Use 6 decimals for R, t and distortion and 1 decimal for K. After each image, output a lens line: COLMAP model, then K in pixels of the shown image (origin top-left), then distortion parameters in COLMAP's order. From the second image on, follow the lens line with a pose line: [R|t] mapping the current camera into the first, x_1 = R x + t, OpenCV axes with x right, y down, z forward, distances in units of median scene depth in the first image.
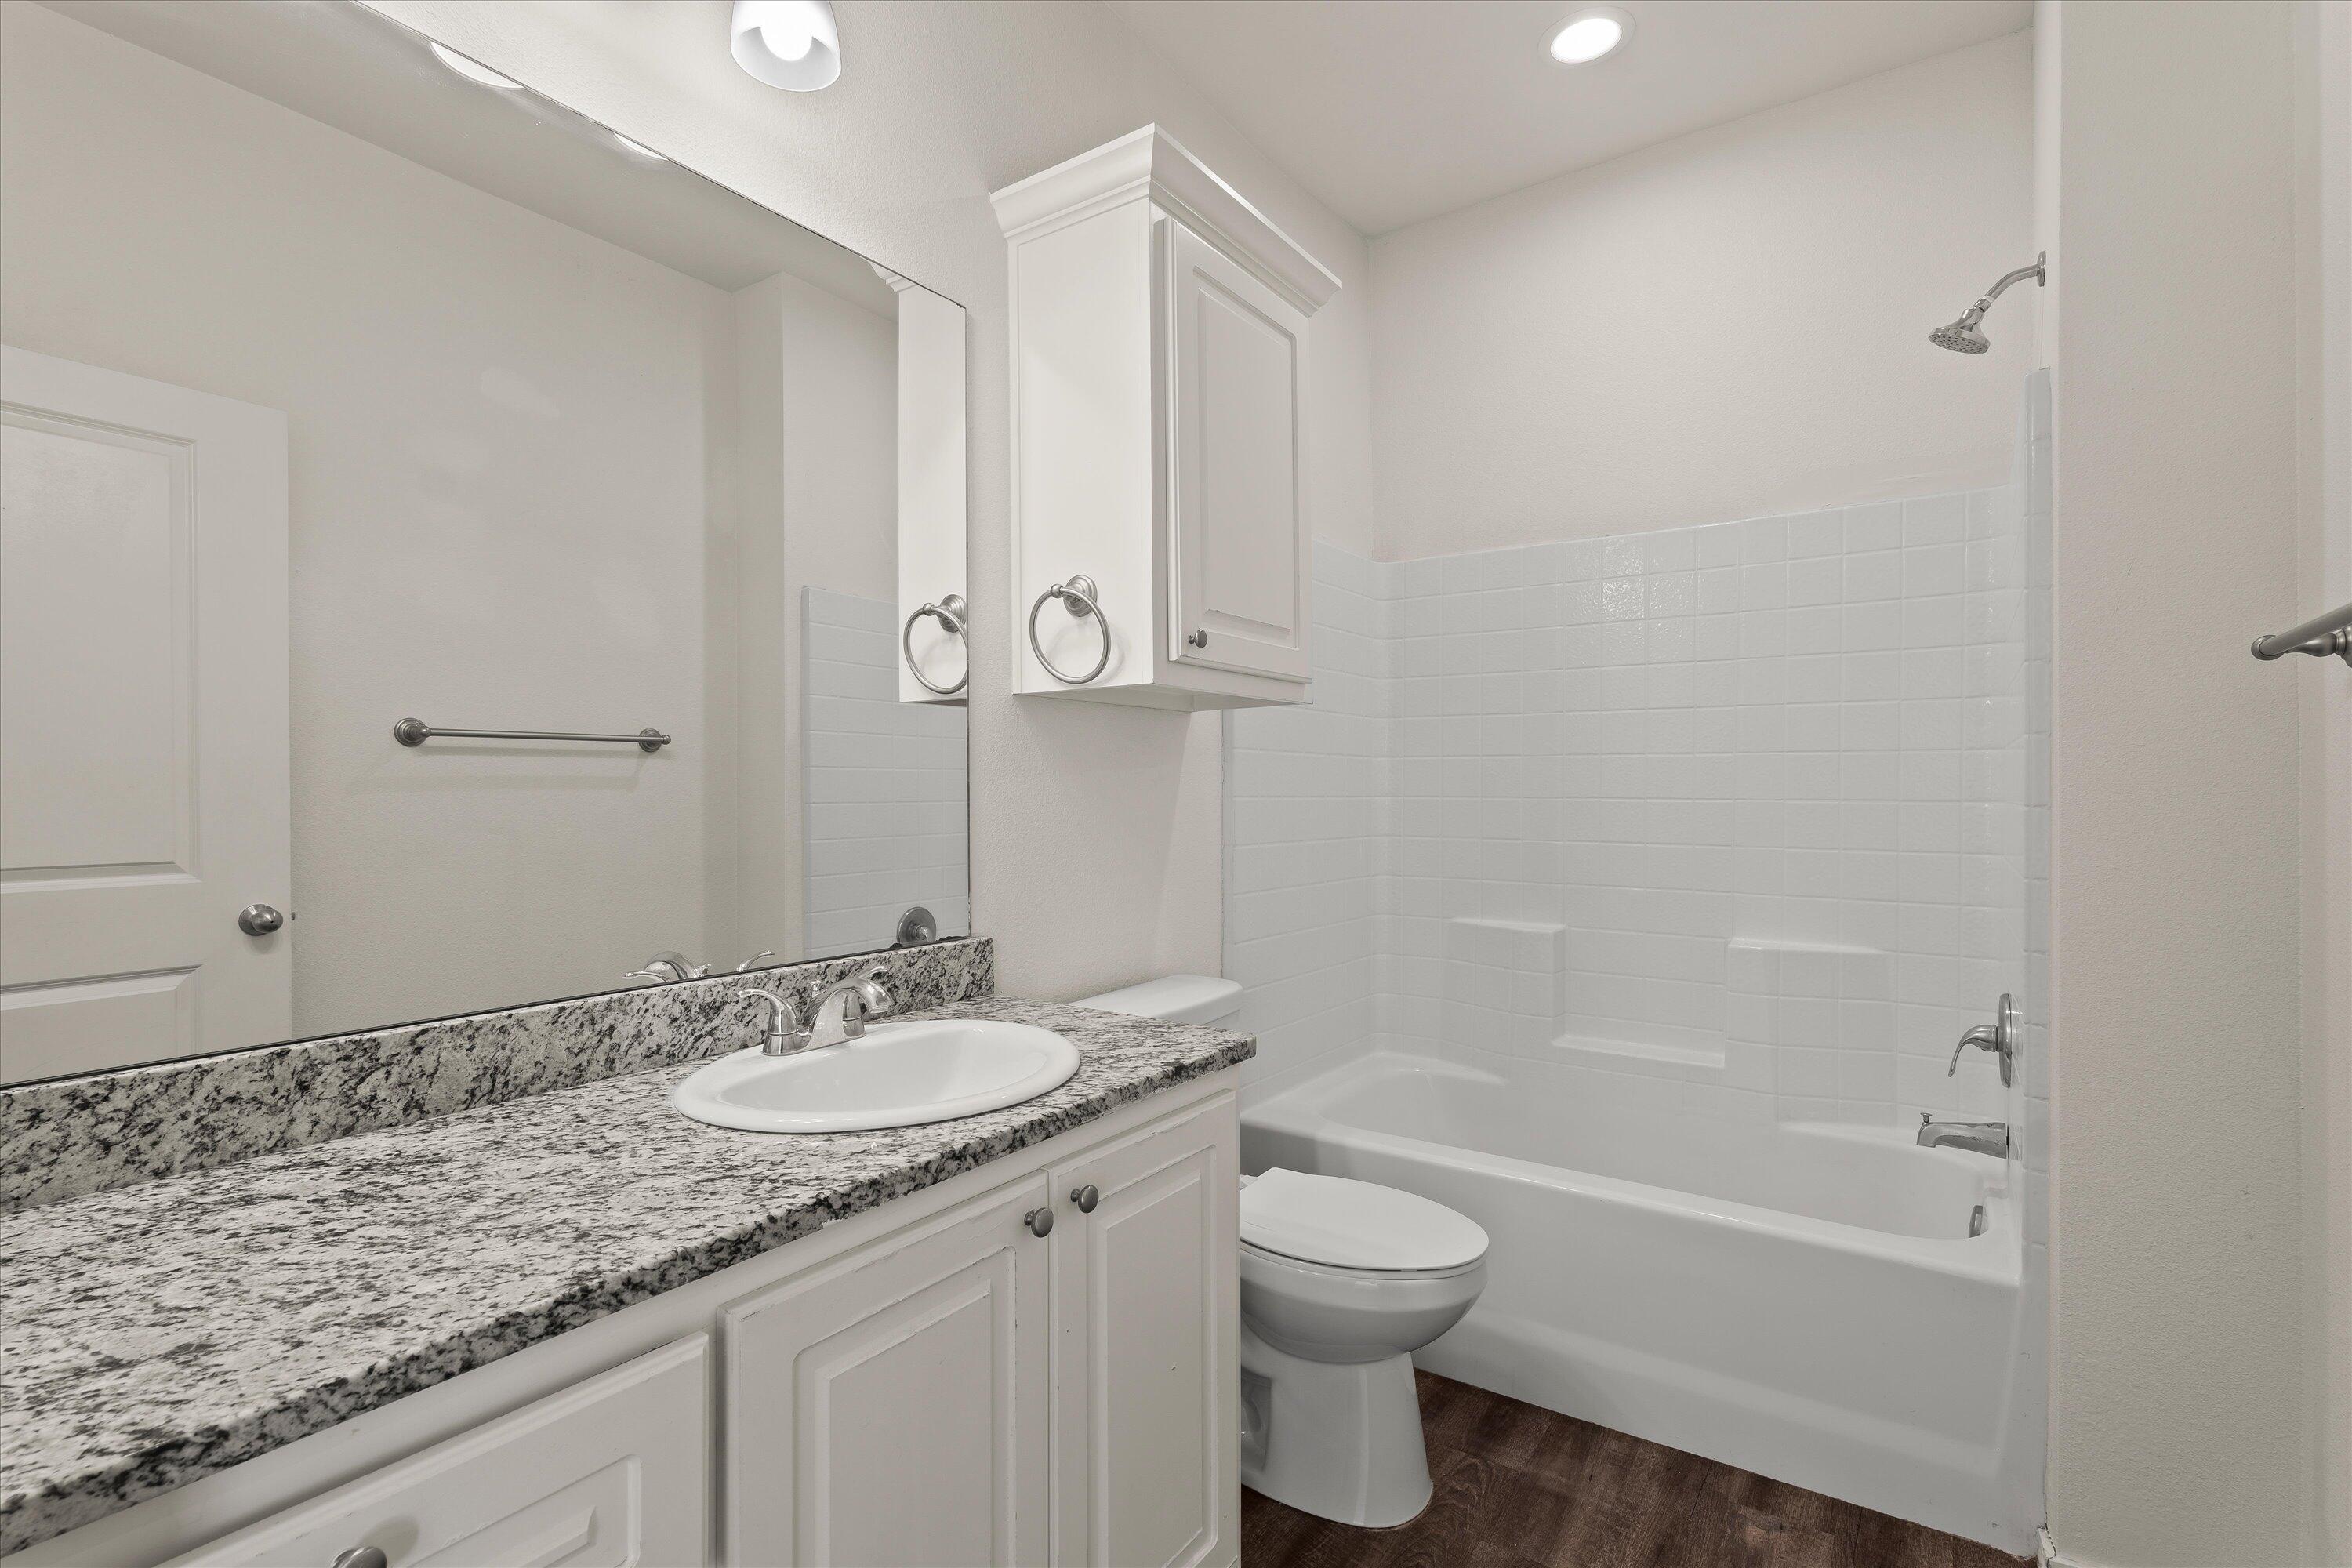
lens RADIAL K [[1093.8, 0, 1173.8], [0, 1093.8, 783.2], [0, 0, 1]] dist [0.000265, -0.000205]
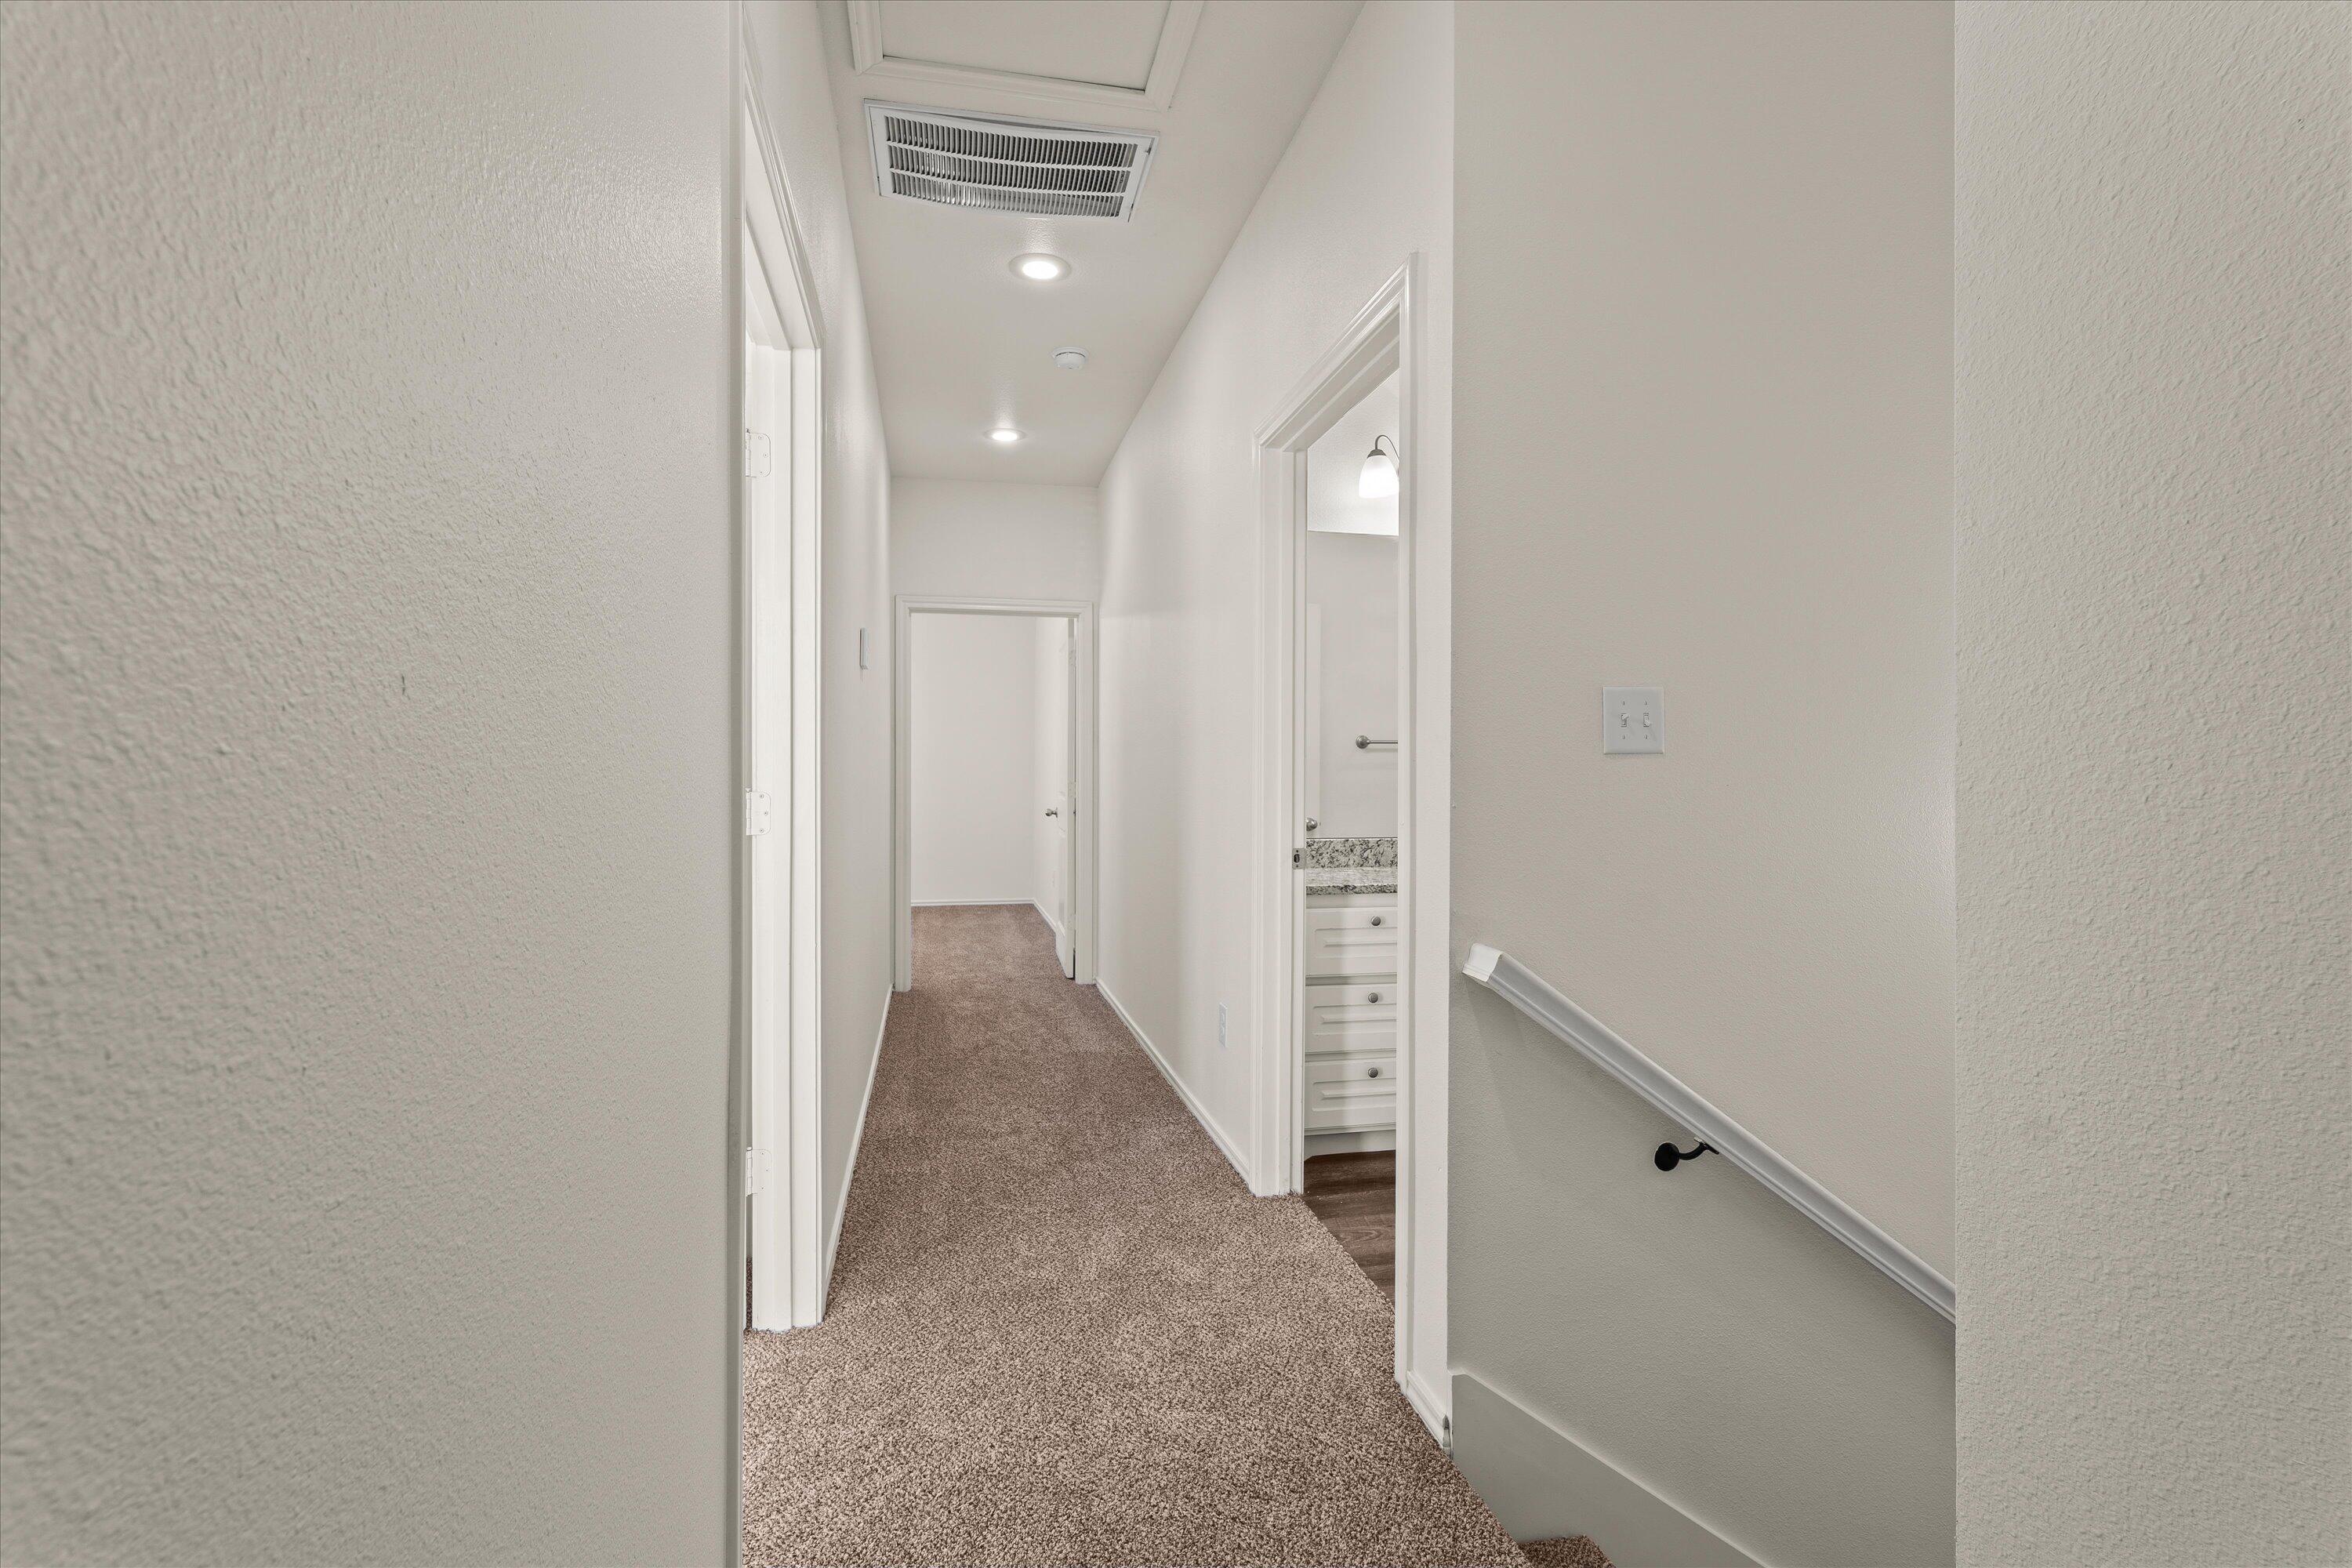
lens RADIAL K [[1093.8, 0, 1173.8], [0, 1093.8, 783.2], [0, 0, 1]] dist [0.000265, -0.000205]
pose [[0.730666, 0.004718, -0.682719, 0.713793], [0.005558, 0.999902, 0.012858, 0.006348], [0.682712, -0.013189, 0.730568, -1.176885]]
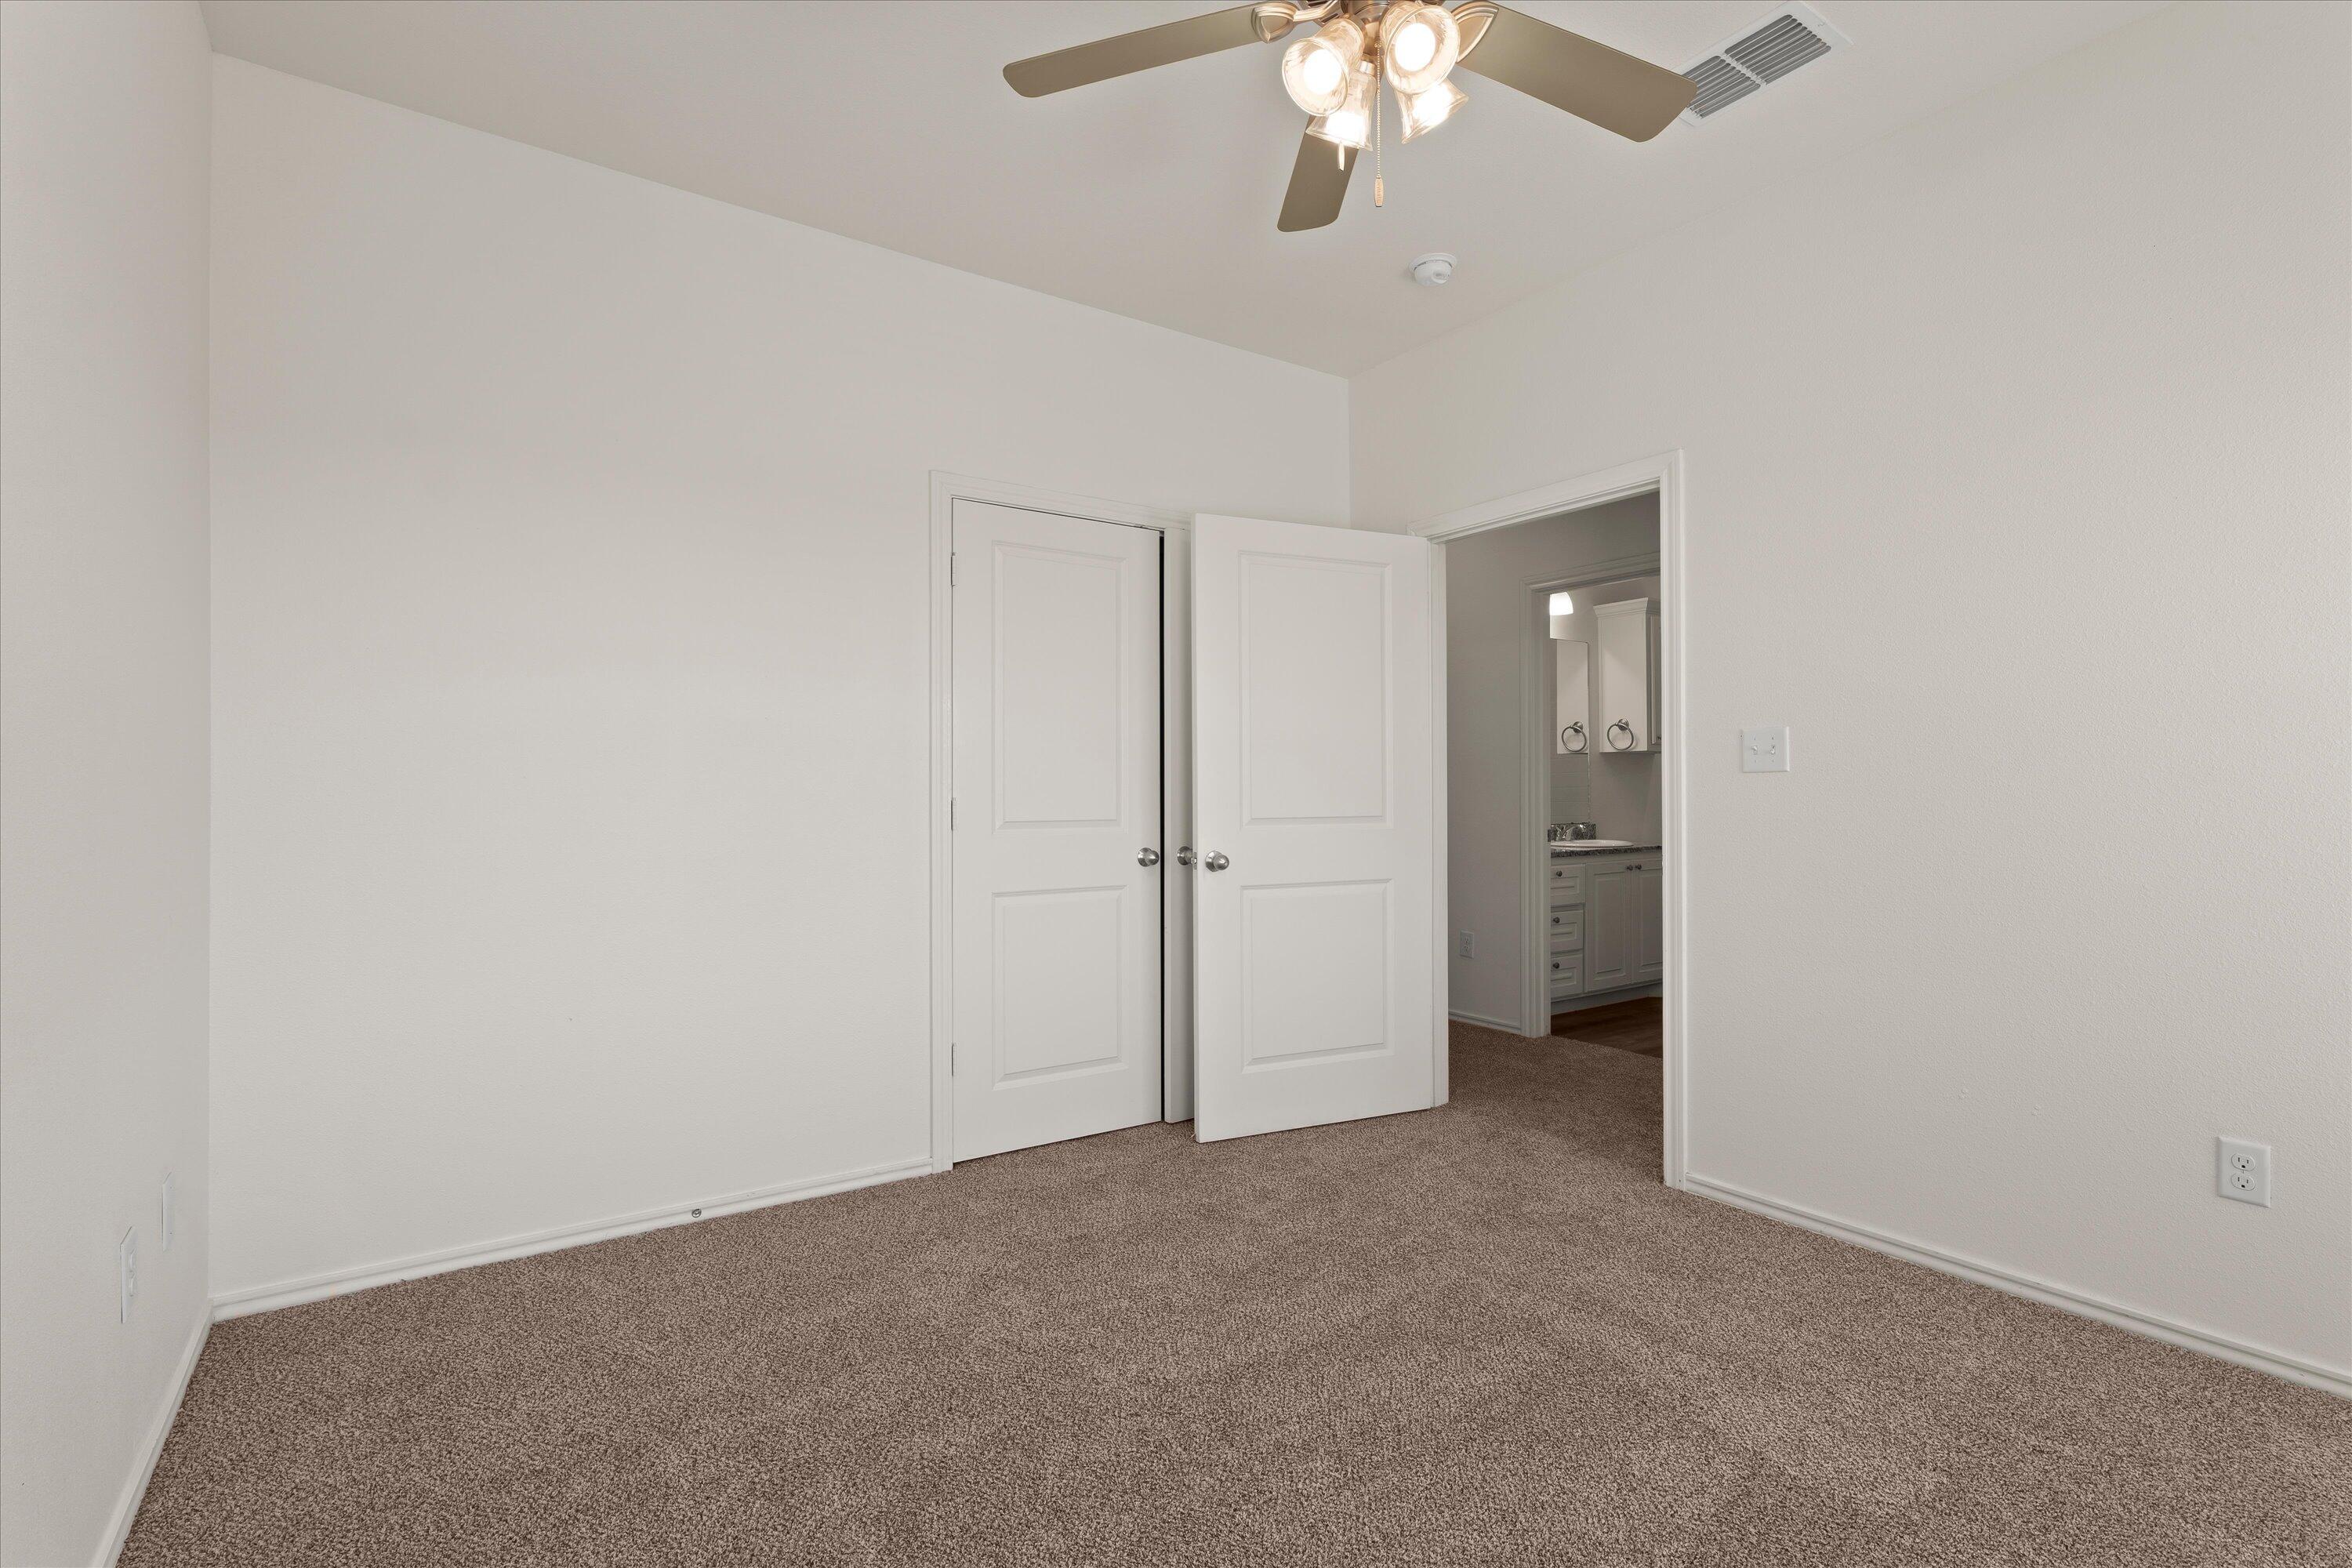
lens RADIAL K [[1093.8, 0, 1173.8], [0, 1093.8, 783.2], [0, 0, 1]] dist [0.000265, -0.000205]
pose [[0.931734, -0.003612, -0.363123, -0.155090], [0.003236, 0.999993, -0.001643, 0.014104], [0.363127, 0.000356, 0.931740, -2.744306]]
